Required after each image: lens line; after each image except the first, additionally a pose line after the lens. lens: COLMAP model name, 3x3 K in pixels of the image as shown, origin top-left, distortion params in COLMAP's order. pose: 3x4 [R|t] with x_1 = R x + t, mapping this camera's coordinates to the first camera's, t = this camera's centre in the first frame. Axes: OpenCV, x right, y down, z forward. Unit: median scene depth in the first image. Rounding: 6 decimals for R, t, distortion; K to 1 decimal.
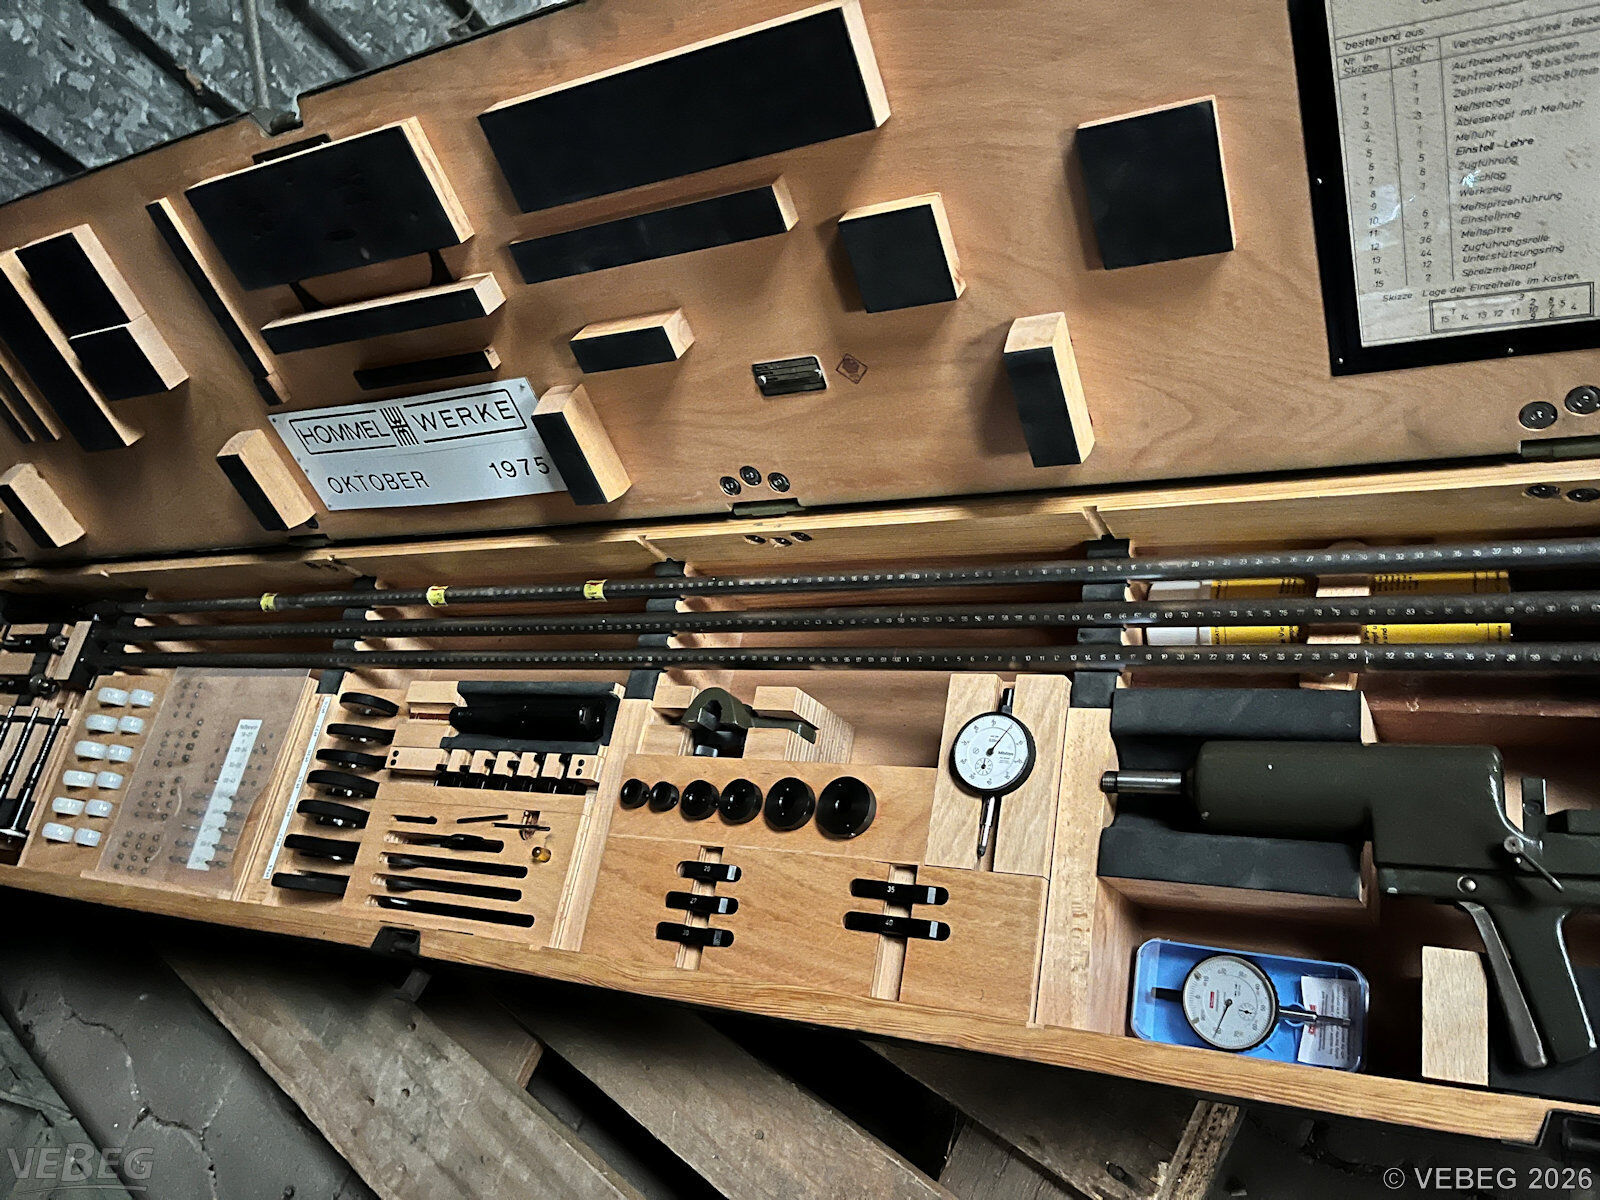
lens RADIAL K [[1231.0, 0, 800.0], [0, 1231.0, 600.0], [0, 0, 1]] dist [0.068965, -0.110232]
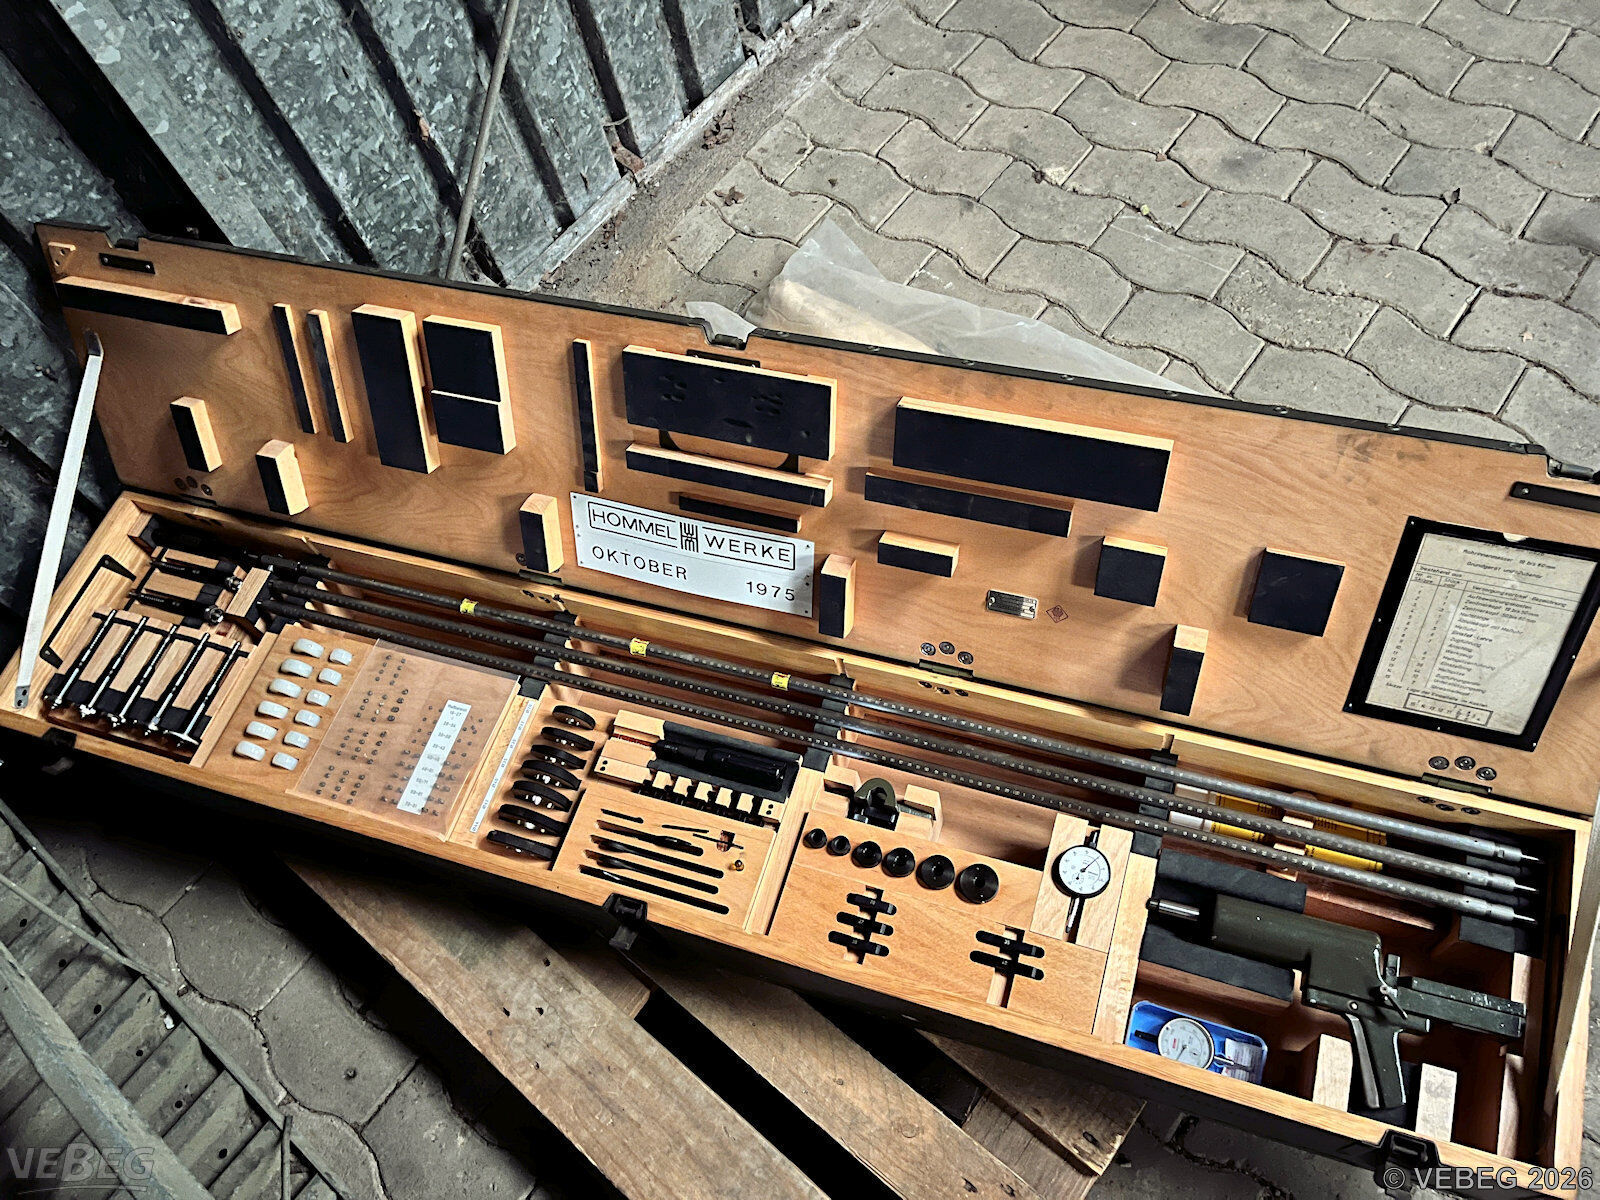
lens RADIAL K [[1230.3, 0, 792.1], [0, 1230.3, 613.0], [0, 0, 1]] dist [0.059070, -0.074348]
pose [[0.938488, 0.246922, 0.241390, -0.562063], [-0.247874, 0.968418, -0.026914, -0.053256], [-0.240412, -0.034576, 0.970055, -0.383538]]
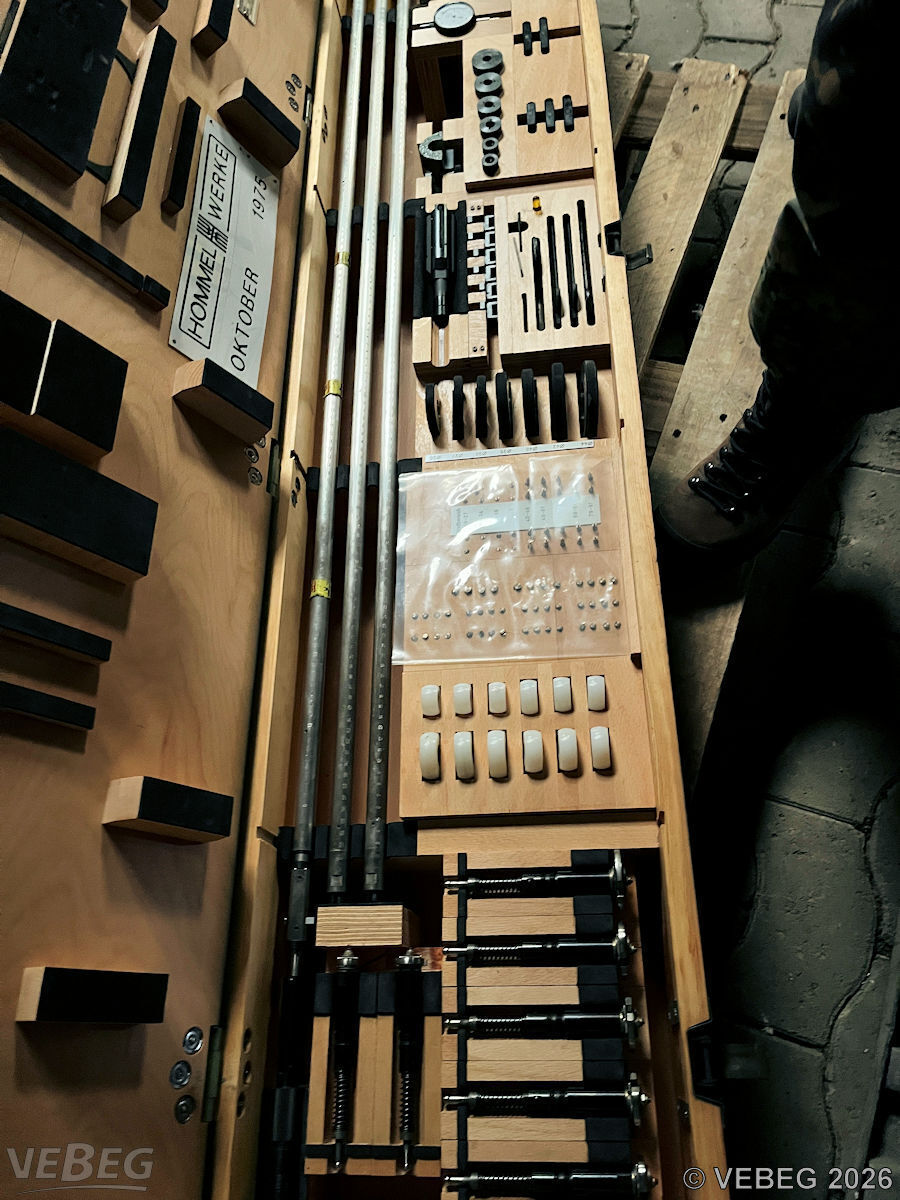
lens RADIAL K [[923.2, 0, 479.9], [0, 923.2, 599.5], [0, 0, 1]] dist [0.068965, -0.110232]
pose [[-0.127605, -0.556392, 0.821063, -1.371362], [0.963025, 0.128539, 0.236772, -0.064097], [-0.237277, 0.820918, 0.519417, 0.816387]]
